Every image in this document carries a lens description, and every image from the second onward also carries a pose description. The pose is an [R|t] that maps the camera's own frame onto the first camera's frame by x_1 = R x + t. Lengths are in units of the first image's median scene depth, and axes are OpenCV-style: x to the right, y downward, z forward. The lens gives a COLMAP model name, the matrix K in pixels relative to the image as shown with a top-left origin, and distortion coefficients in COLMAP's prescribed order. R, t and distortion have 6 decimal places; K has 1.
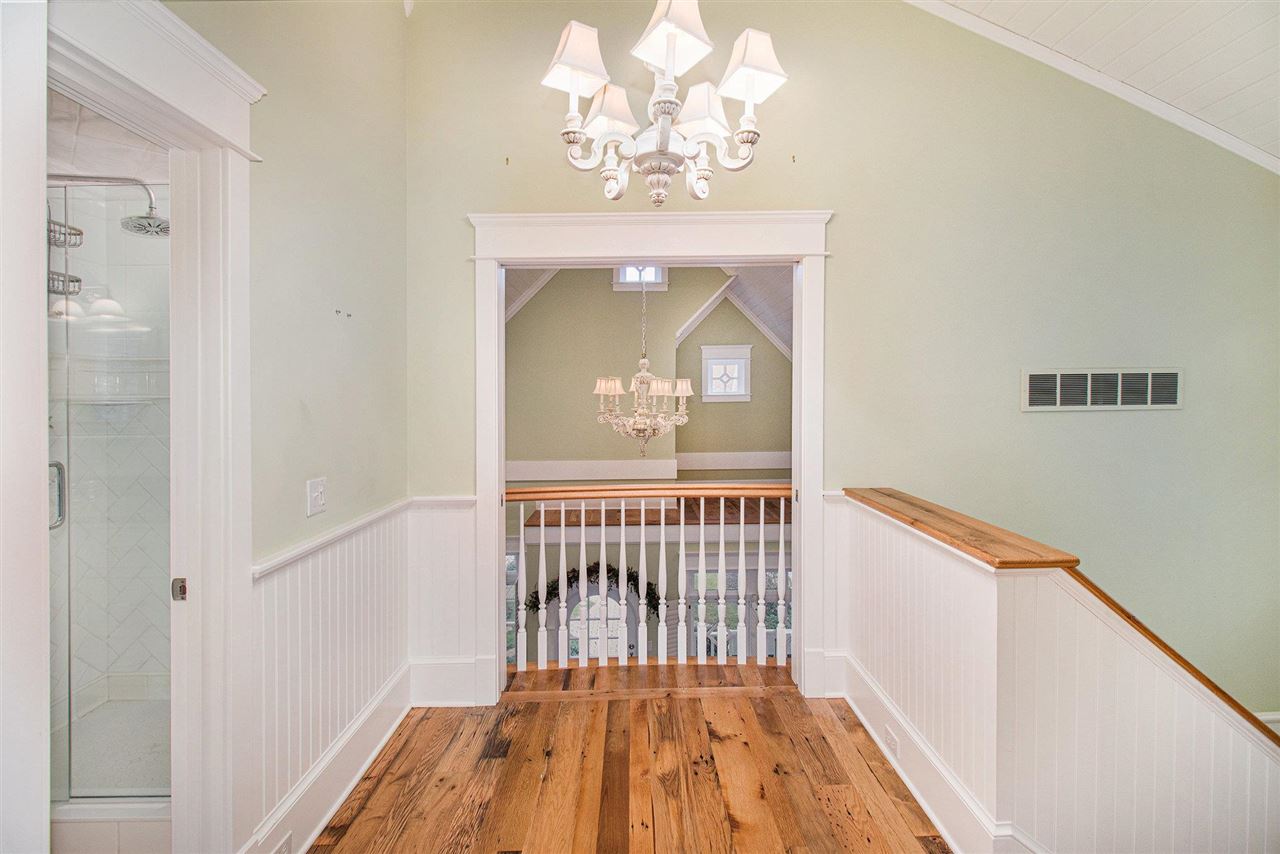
lens RADIAL K [[592.2, 0, 644.0], [0, 592.2, 394.5], [0, 0, 1]] dist [0.011037, -0.016720]
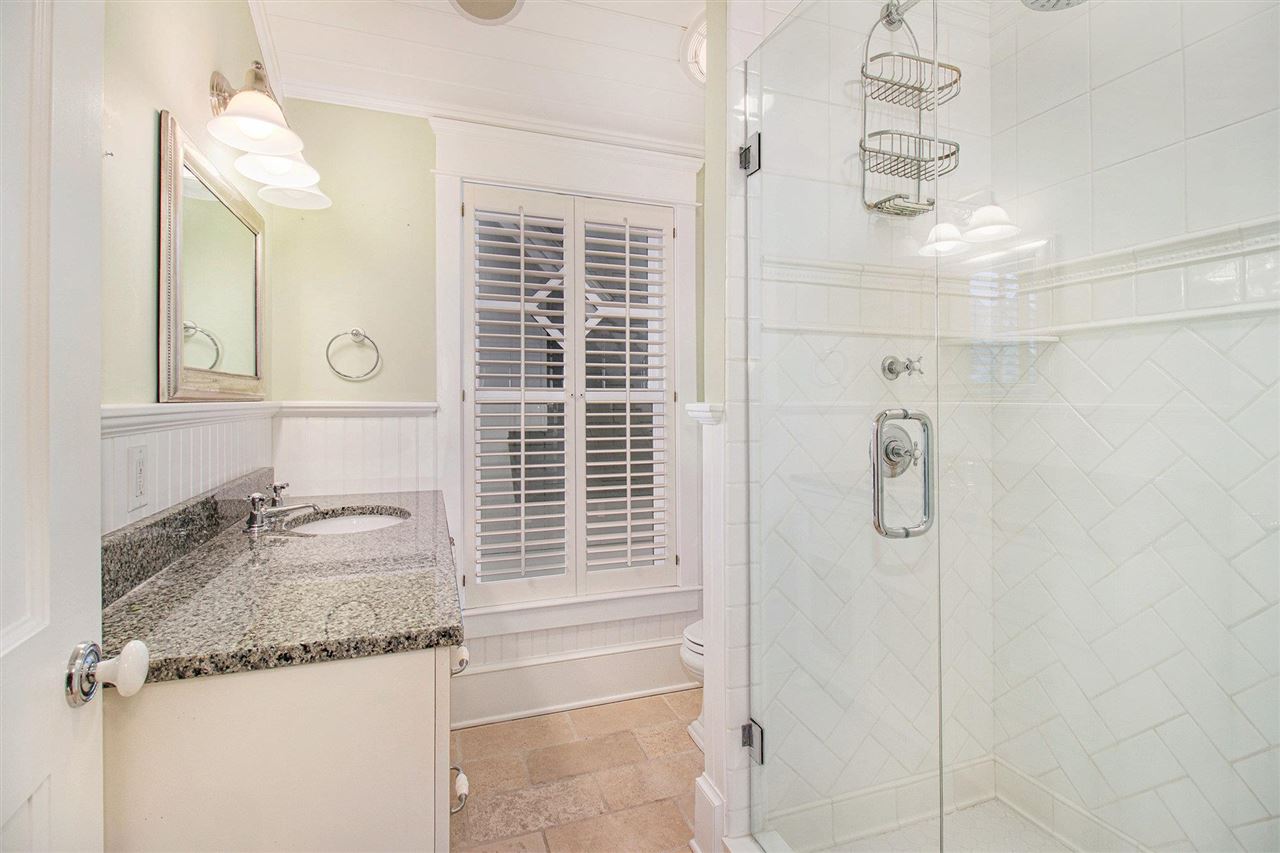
lens RADIAL K [[592.2, 0, 644.0], [0, 592.2, 394.0], [0, 0, 1]] dist [0.011037, -0.016720]
pose [[0.317475, -0.007472, -0.948237, -0.398090], [-0.001436, 0.999964, -0.008360, 0.072758], [0.948266, 0.004016, 0.317453, 0.414024]]
